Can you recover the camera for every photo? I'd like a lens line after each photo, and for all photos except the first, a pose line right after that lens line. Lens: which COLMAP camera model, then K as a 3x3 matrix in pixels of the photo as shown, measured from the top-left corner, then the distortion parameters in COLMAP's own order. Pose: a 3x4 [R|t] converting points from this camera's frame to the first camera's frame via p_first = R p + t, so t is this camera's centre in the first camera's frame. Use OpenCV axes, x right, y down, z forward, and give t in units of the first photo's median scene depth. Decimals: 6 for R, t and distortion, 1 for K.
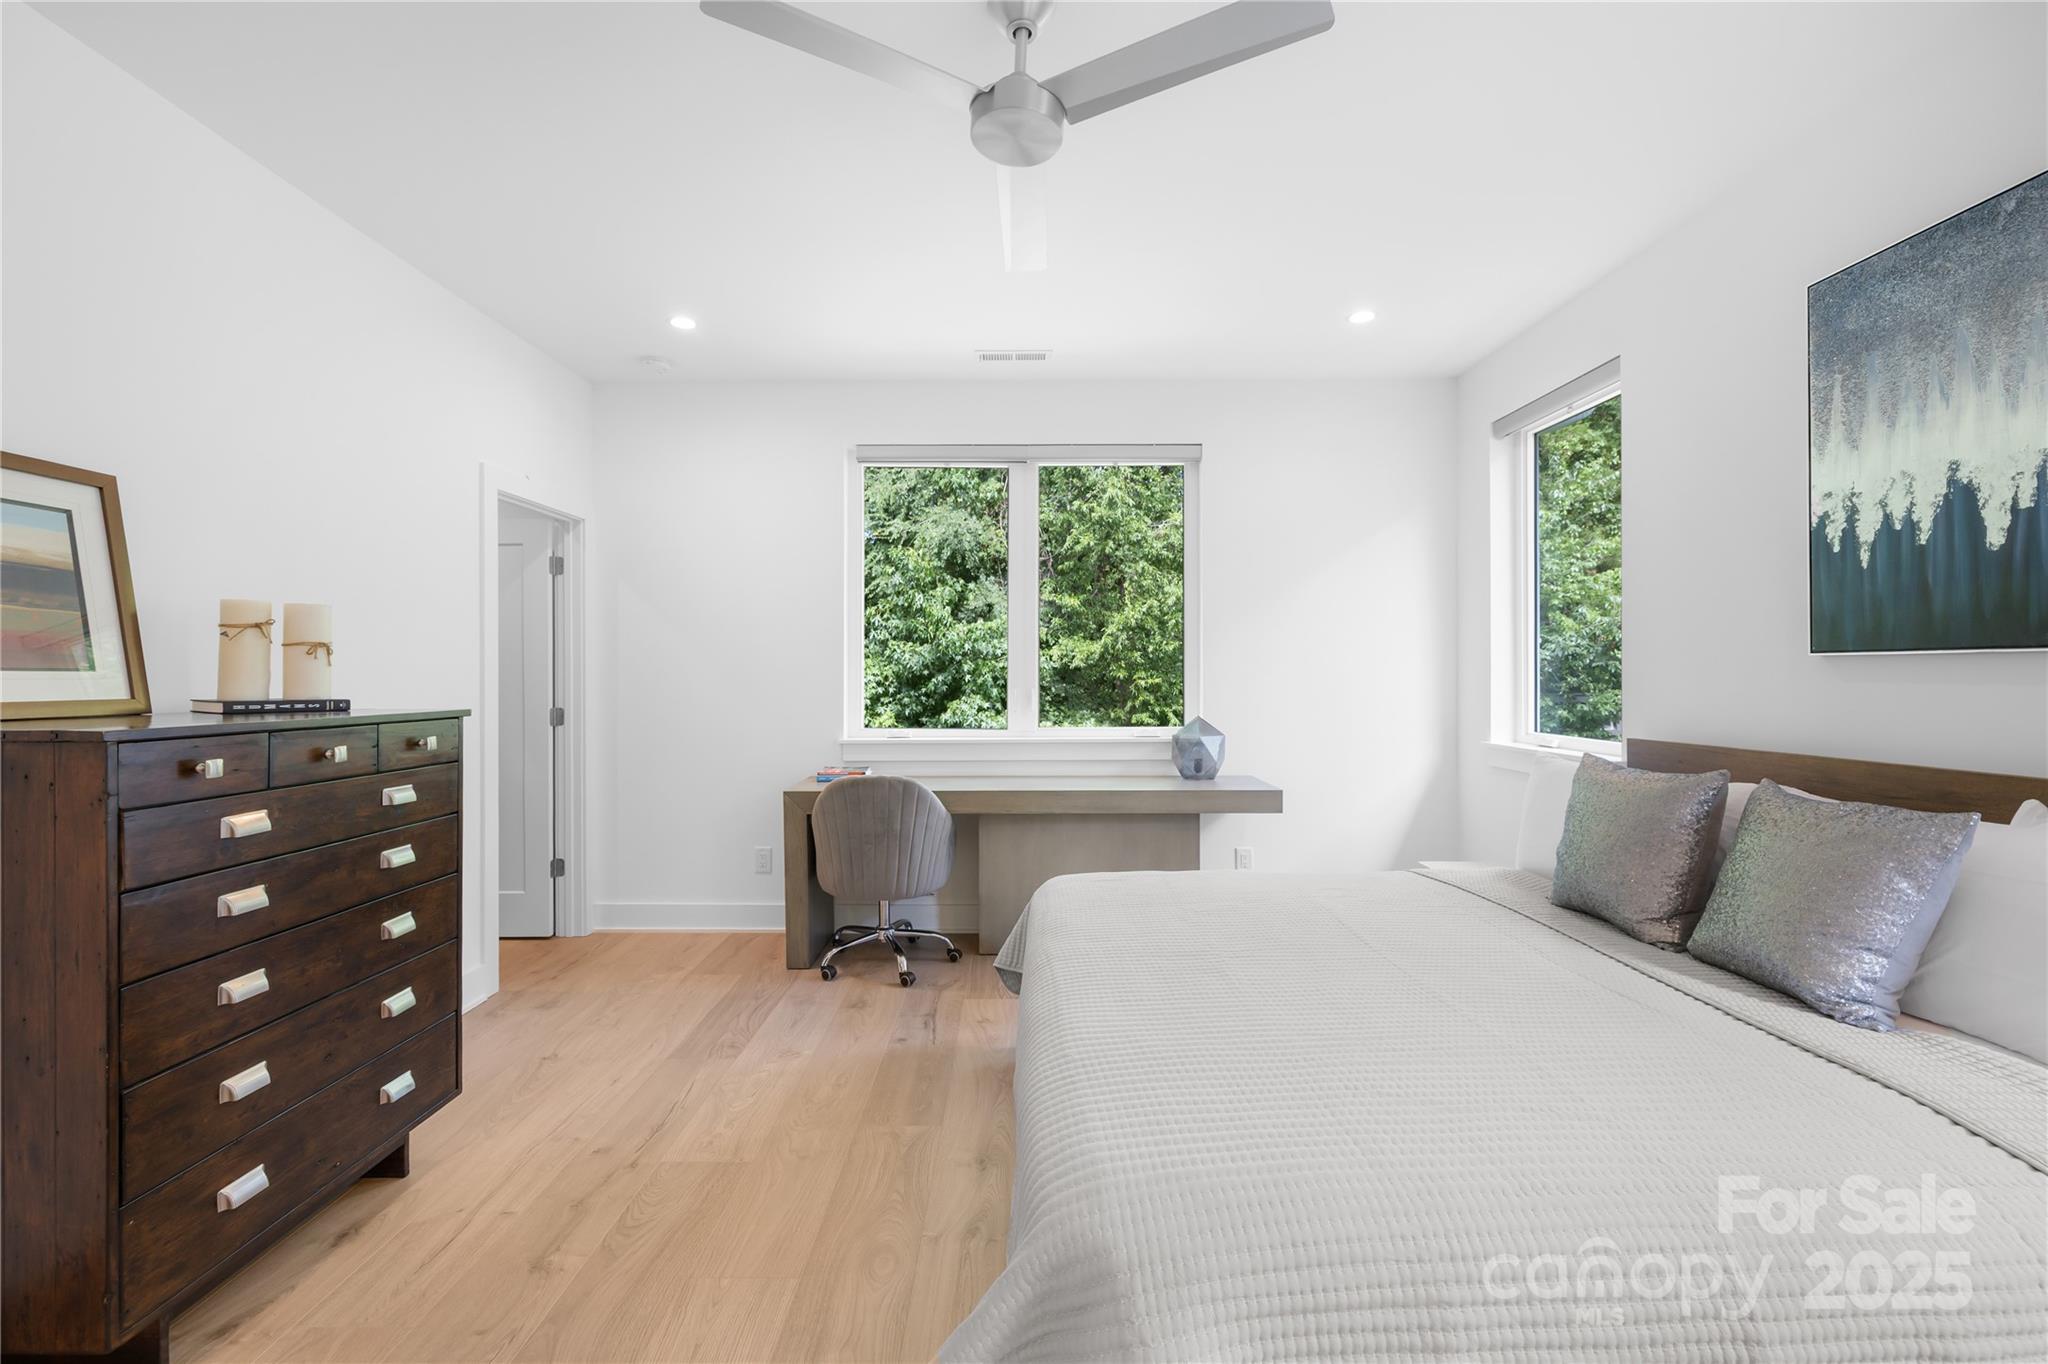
lens RADIAL K [[876.2, 0, 1018.6], [0, 876.2, 678.1], [0, 0, 1]] dist [-0.001446, -0.001028]
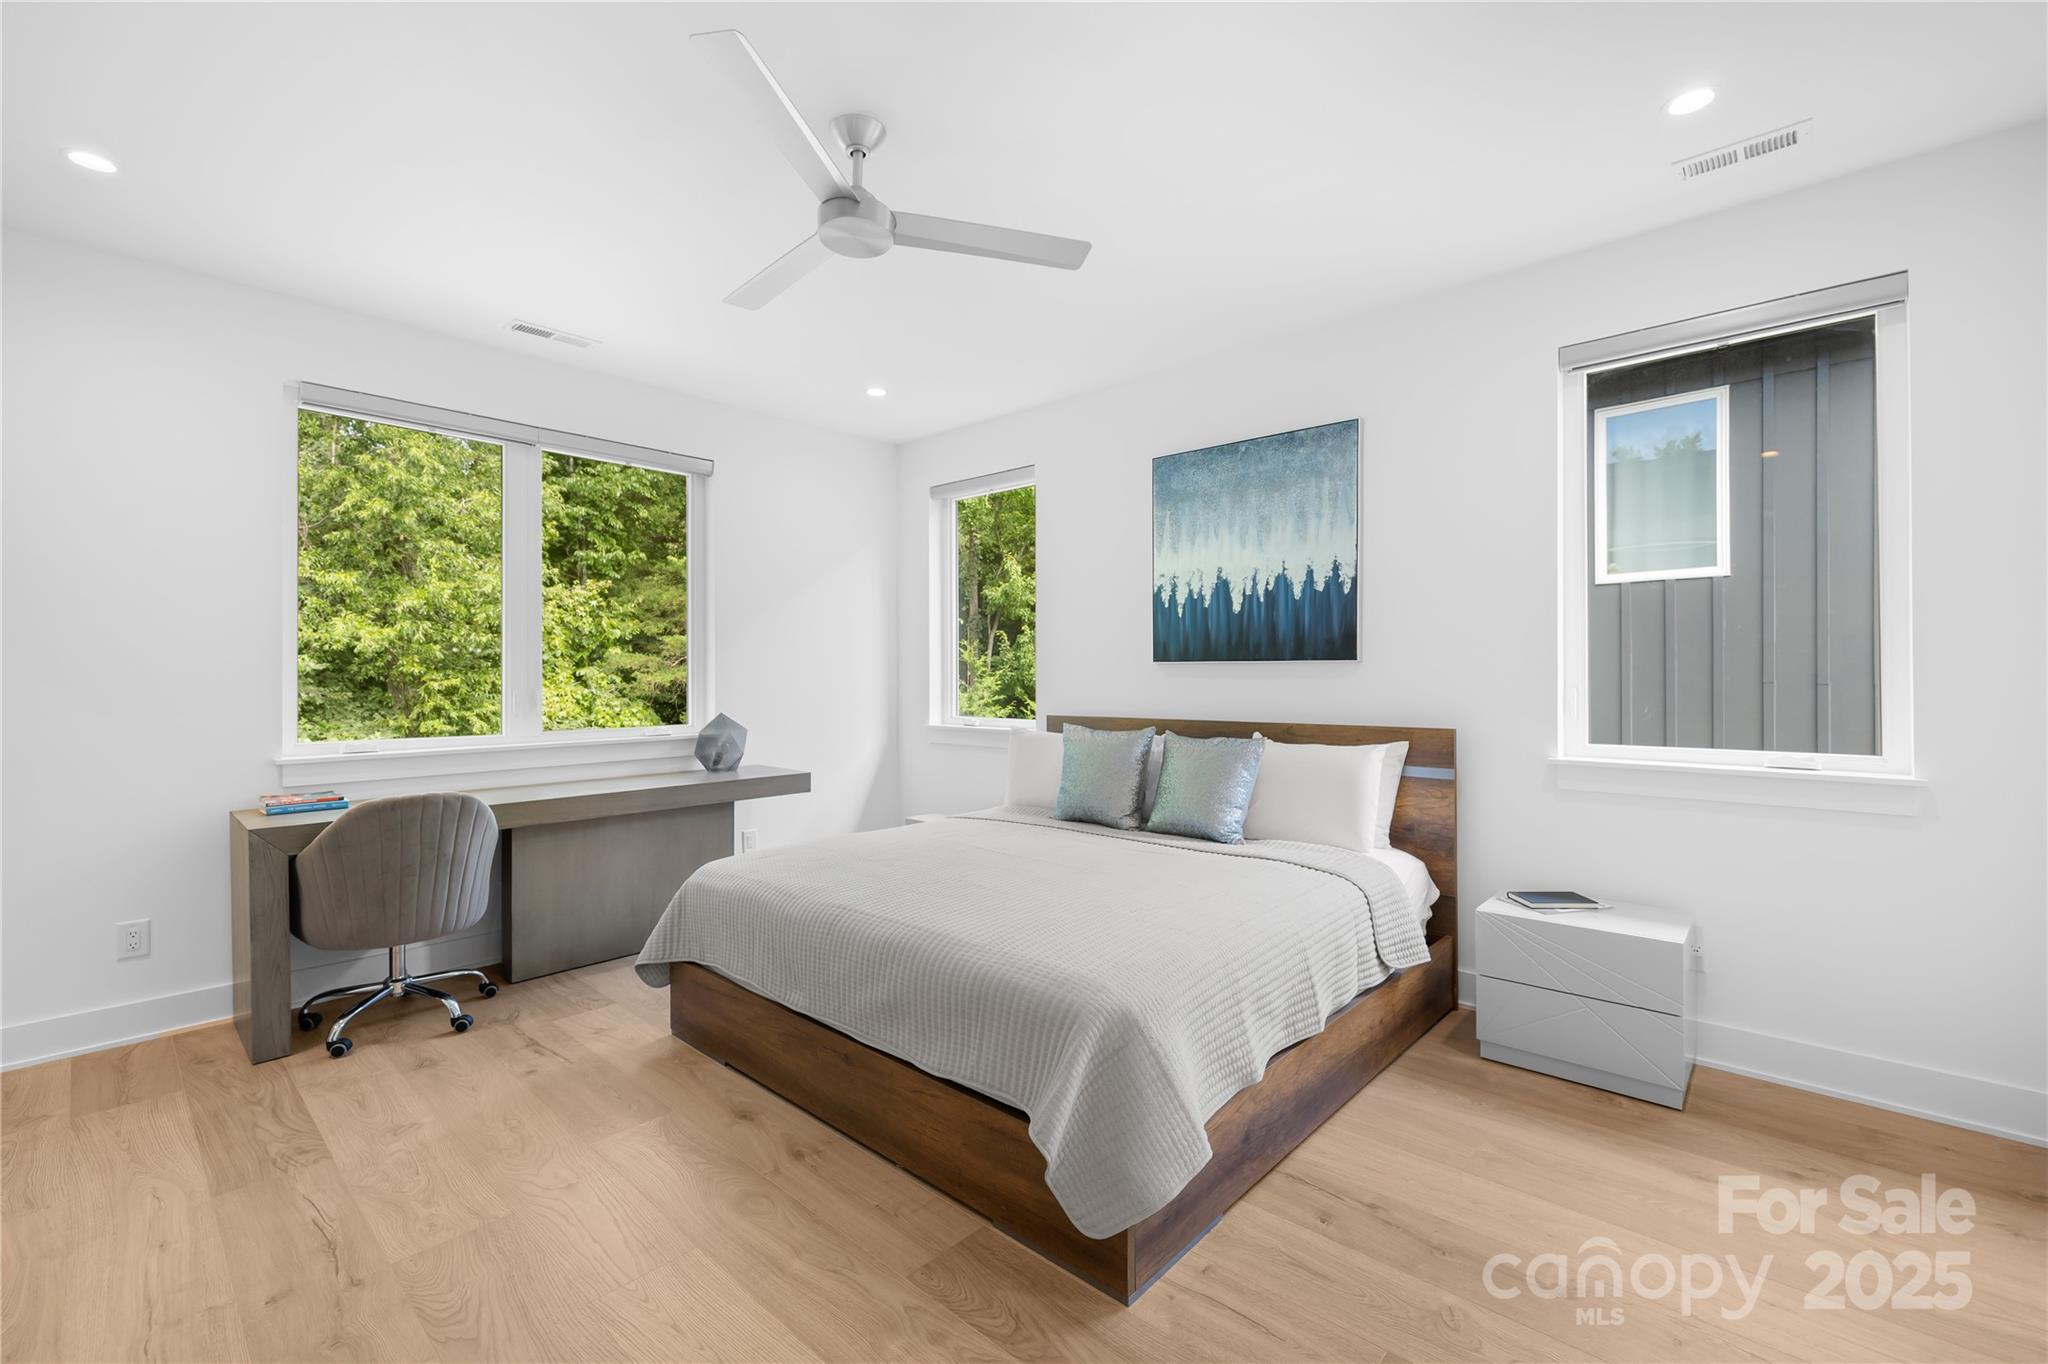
lens RADIAL K [[876.2, 0, 1018.3], [0, 876.2, 679.0], [0, 0, 1]] dist [-0.001446, -0.001028]
pose [[0.664718, -0.004864, 0.747078, -0.432785], [0.004321, 0.999987, 0.002666, 0.000197], [-0.747082, 0.001456, 0.664731, 0.005754]]
